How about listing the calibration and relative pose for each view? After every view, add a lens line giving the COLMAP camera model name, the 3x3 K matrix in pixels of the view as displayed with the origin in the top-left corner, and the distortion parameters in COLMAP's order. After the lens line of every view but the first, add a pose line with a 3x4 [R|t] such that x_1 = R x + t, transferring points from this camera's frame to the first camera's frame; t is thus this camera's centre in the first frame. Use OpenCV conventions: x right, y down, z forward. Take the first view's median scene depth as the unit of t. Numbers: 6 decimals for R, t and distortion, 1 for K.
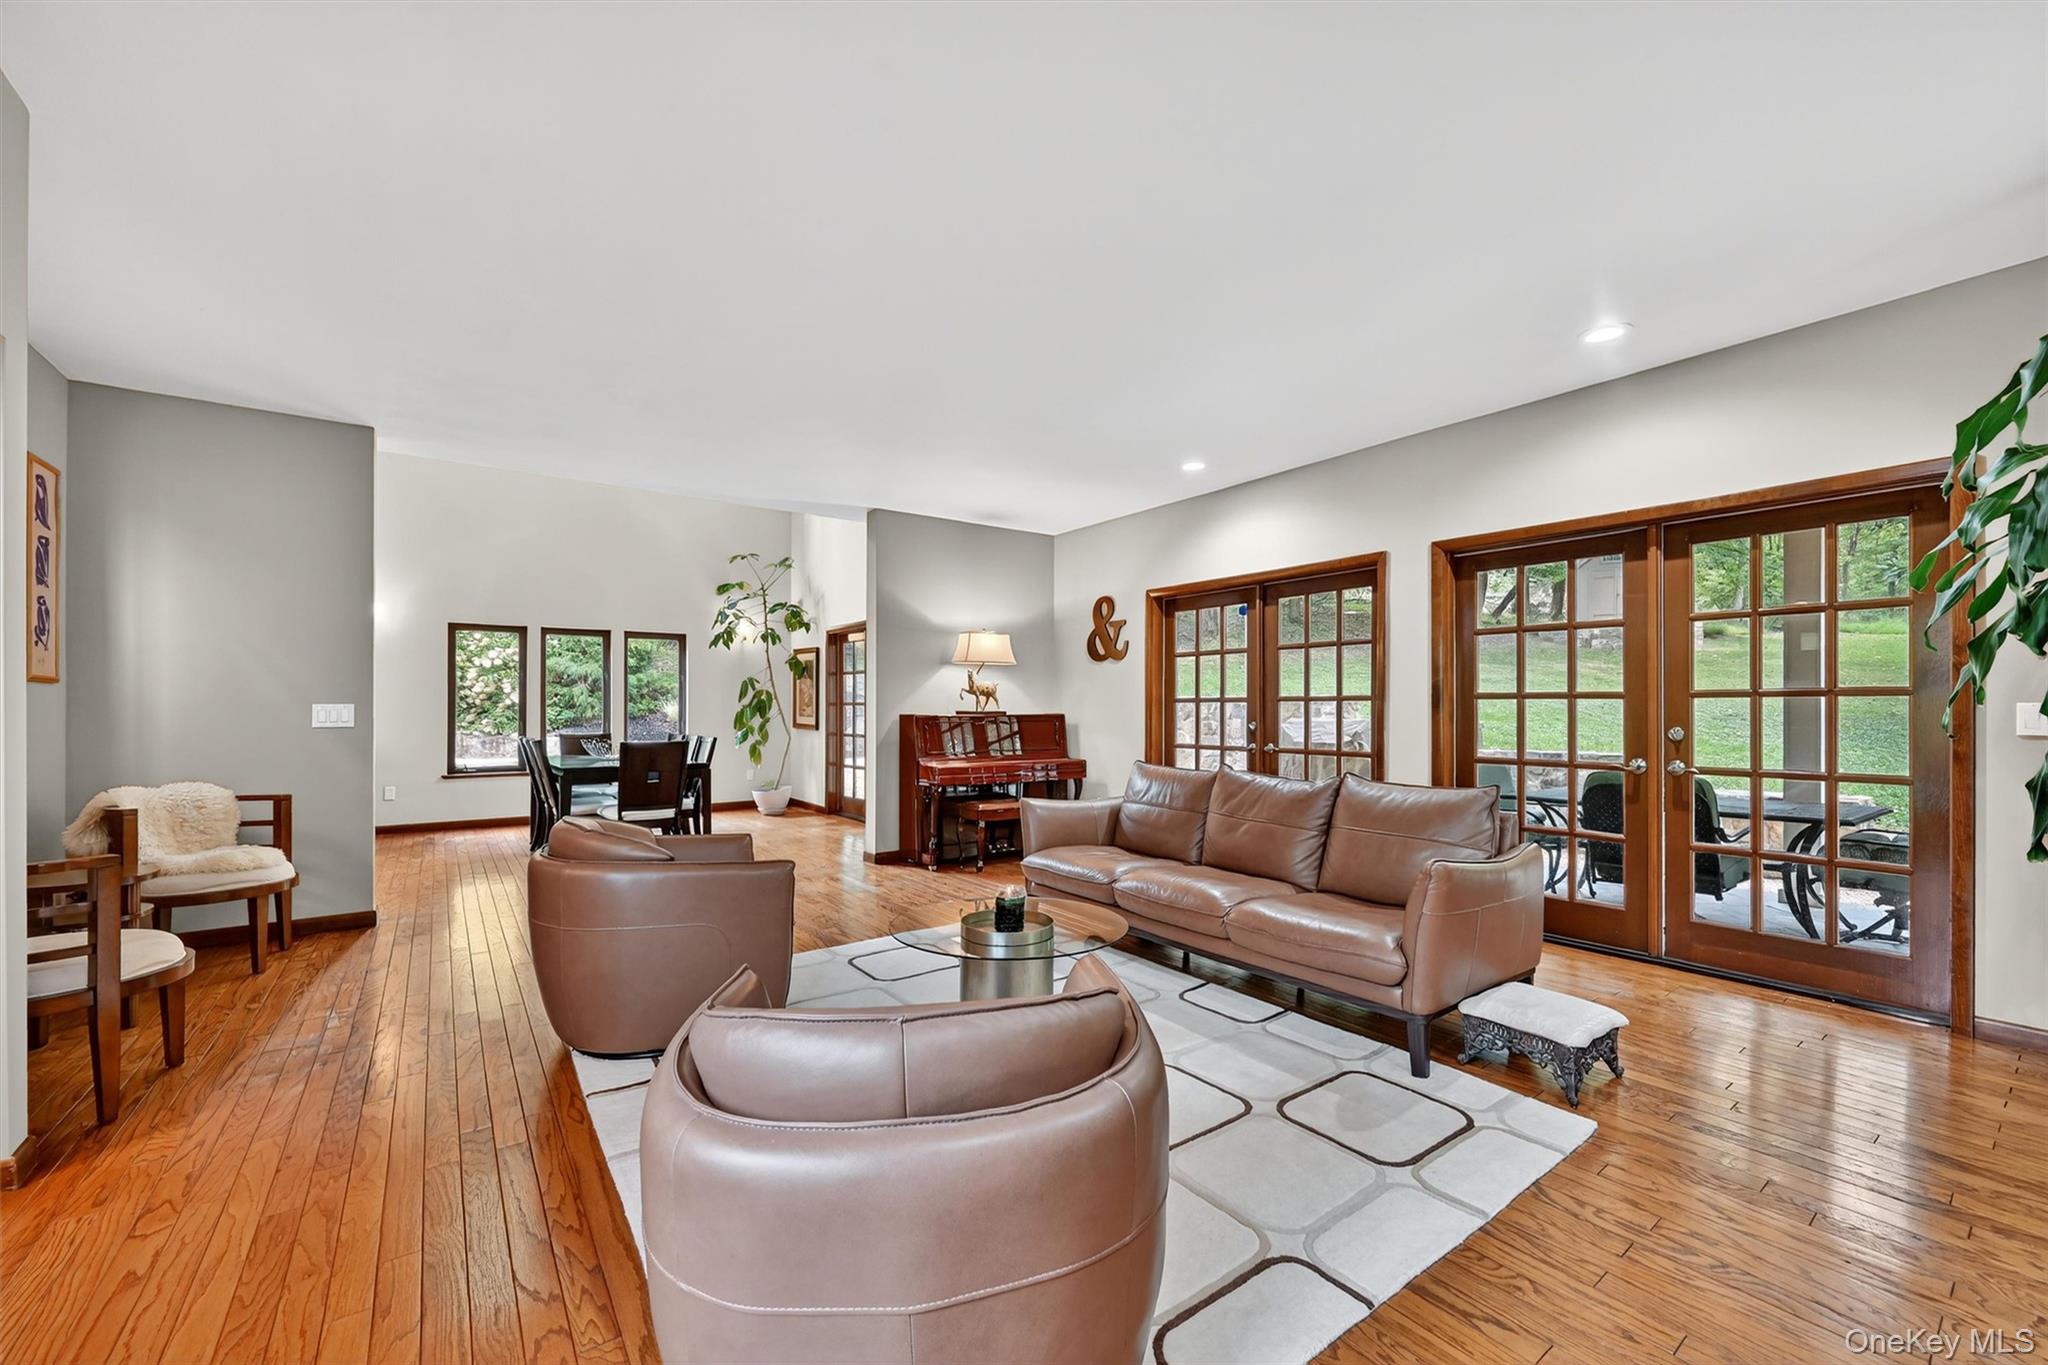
lens RADIAL K [[872.1, 0, 1038.1], [0, 872.1, 699.5], [0, 0, 1]] dist [0.000447, -0.000004]
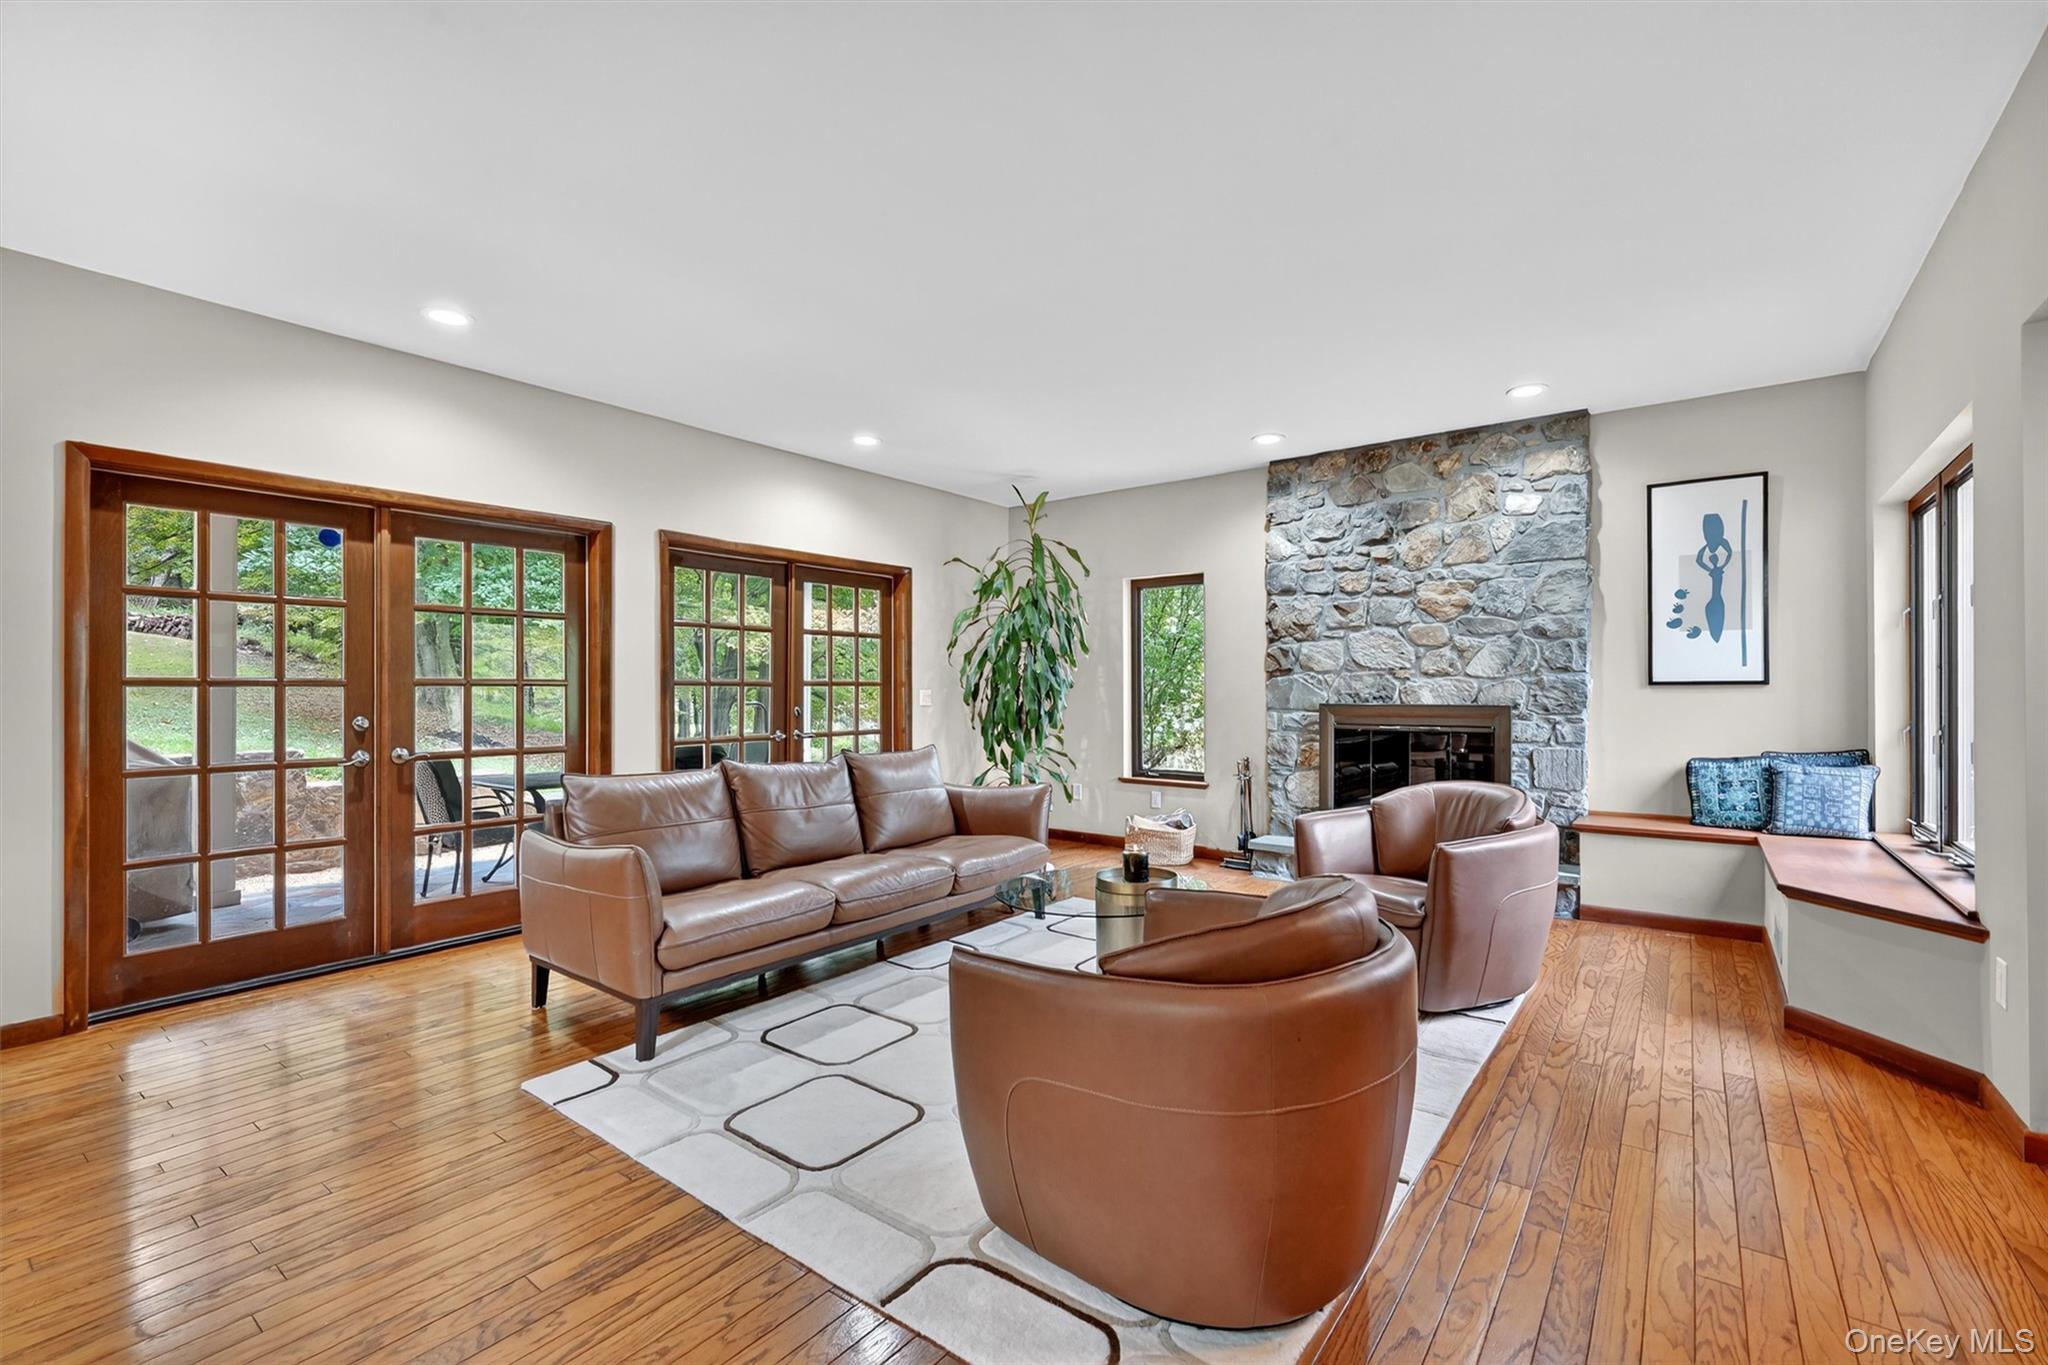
lens RADIAL K [[872.1, 0, 1038.1], [0, 872.1, 699.5], [0, 0, 1]] dist [0.000447, -0.000004]
pose [[-0.312563, -0.004664, 0.949886, -0.619974], [-0.000974, 0.999989, 0.004590, 0.010408], [-0.949897, 0.000509, -0.312564, 0.860884]]
